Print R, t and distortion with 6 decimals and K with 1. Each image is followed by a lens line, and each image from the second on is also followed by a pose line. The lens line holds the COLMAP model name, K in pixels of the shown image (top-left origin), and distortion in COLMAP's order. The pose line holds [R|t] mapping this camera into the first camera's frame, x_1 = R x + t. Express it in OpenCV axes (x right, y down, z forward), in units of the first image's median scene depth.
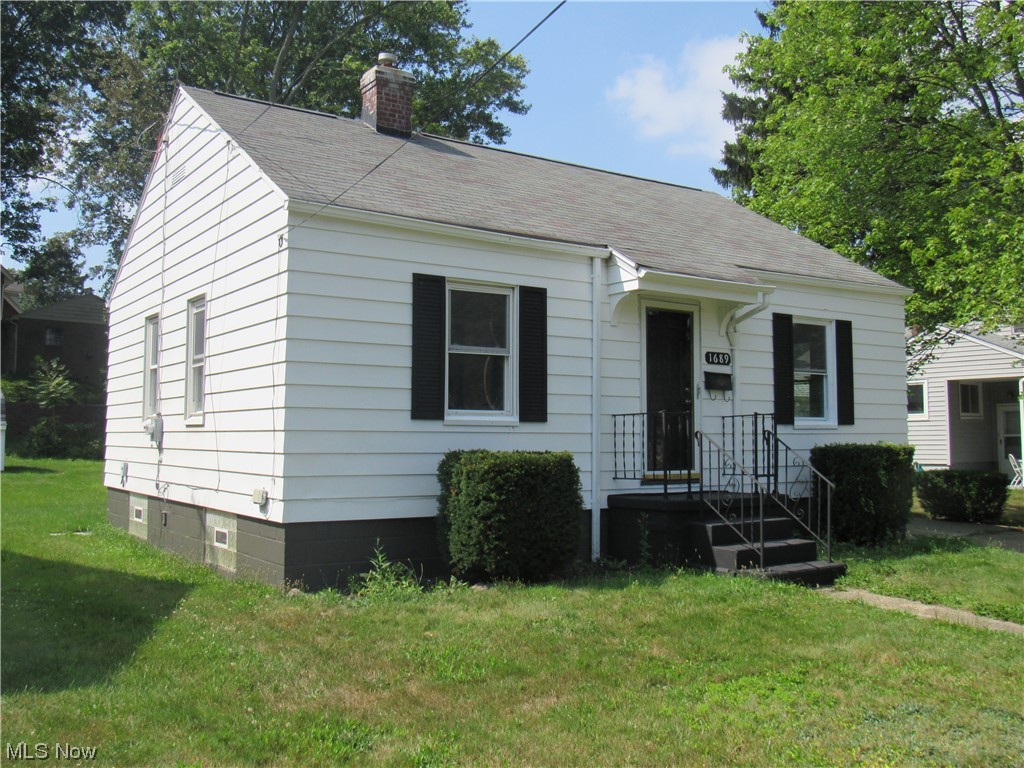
lens RADIAL K [[987.4, 0, 512.0], [0, 987.4, 384.0], [0, 0, 1]] dist [-0.047628, -0.016081]
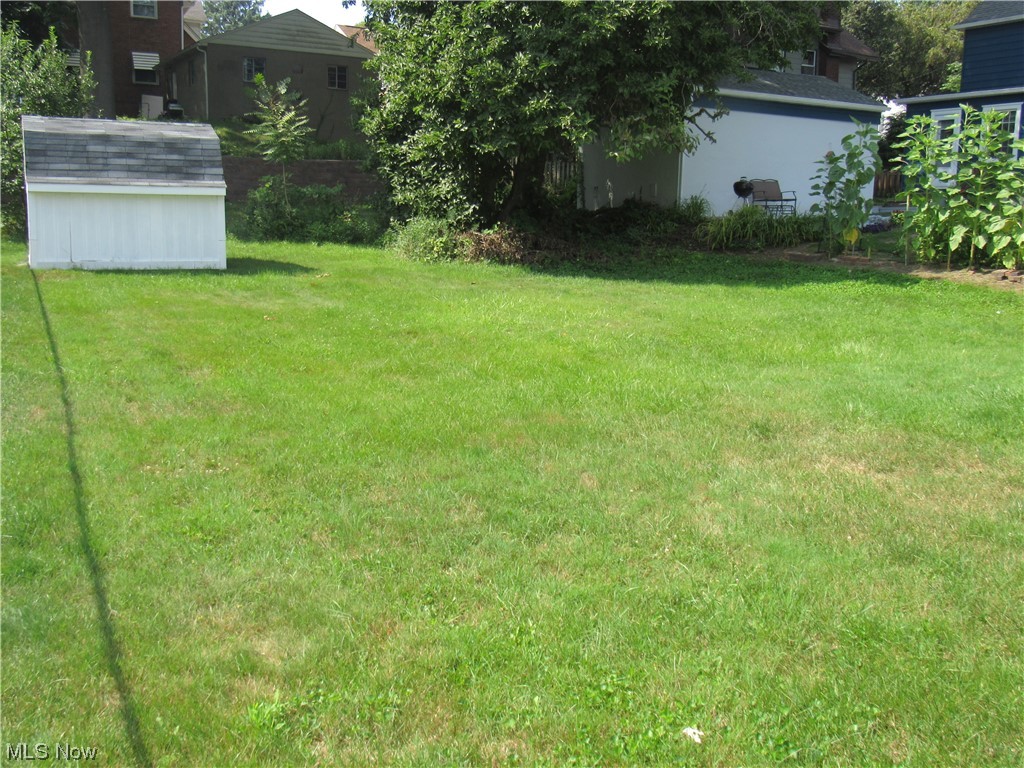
lens RADIAL K [[987.4, 0, 512.0], [0, 987.4, 384.0], [0, 0, 1]] dist [-0.047628, -0.016081]
pose [[0.987360, 0.040761, -0.153162, -0.221506], [-0.004589, 0.973310, 0.229449, 0.018733], [0.158427, -0.225846, 0.961194, 0.381303]]
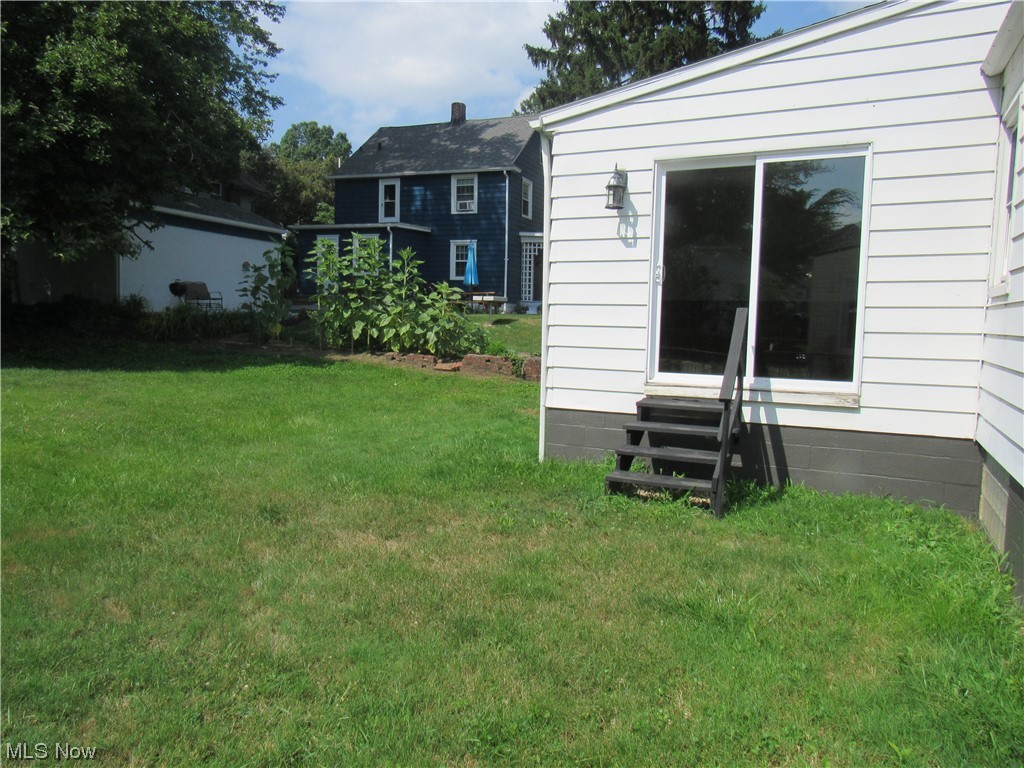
lens RADIAL K [[724.2, 0, 512.0], [0, 724.2, 384.0], [0, 0, 1]] dist [-0.027978, -0.004185]
pose [[0.861454, -0.019668, 0.507454, -0.278774], [-0.060522, 0.988152, 0.141040, 0.020309], [-0.504216, -0.152212, 0.850058, 0.532050]]
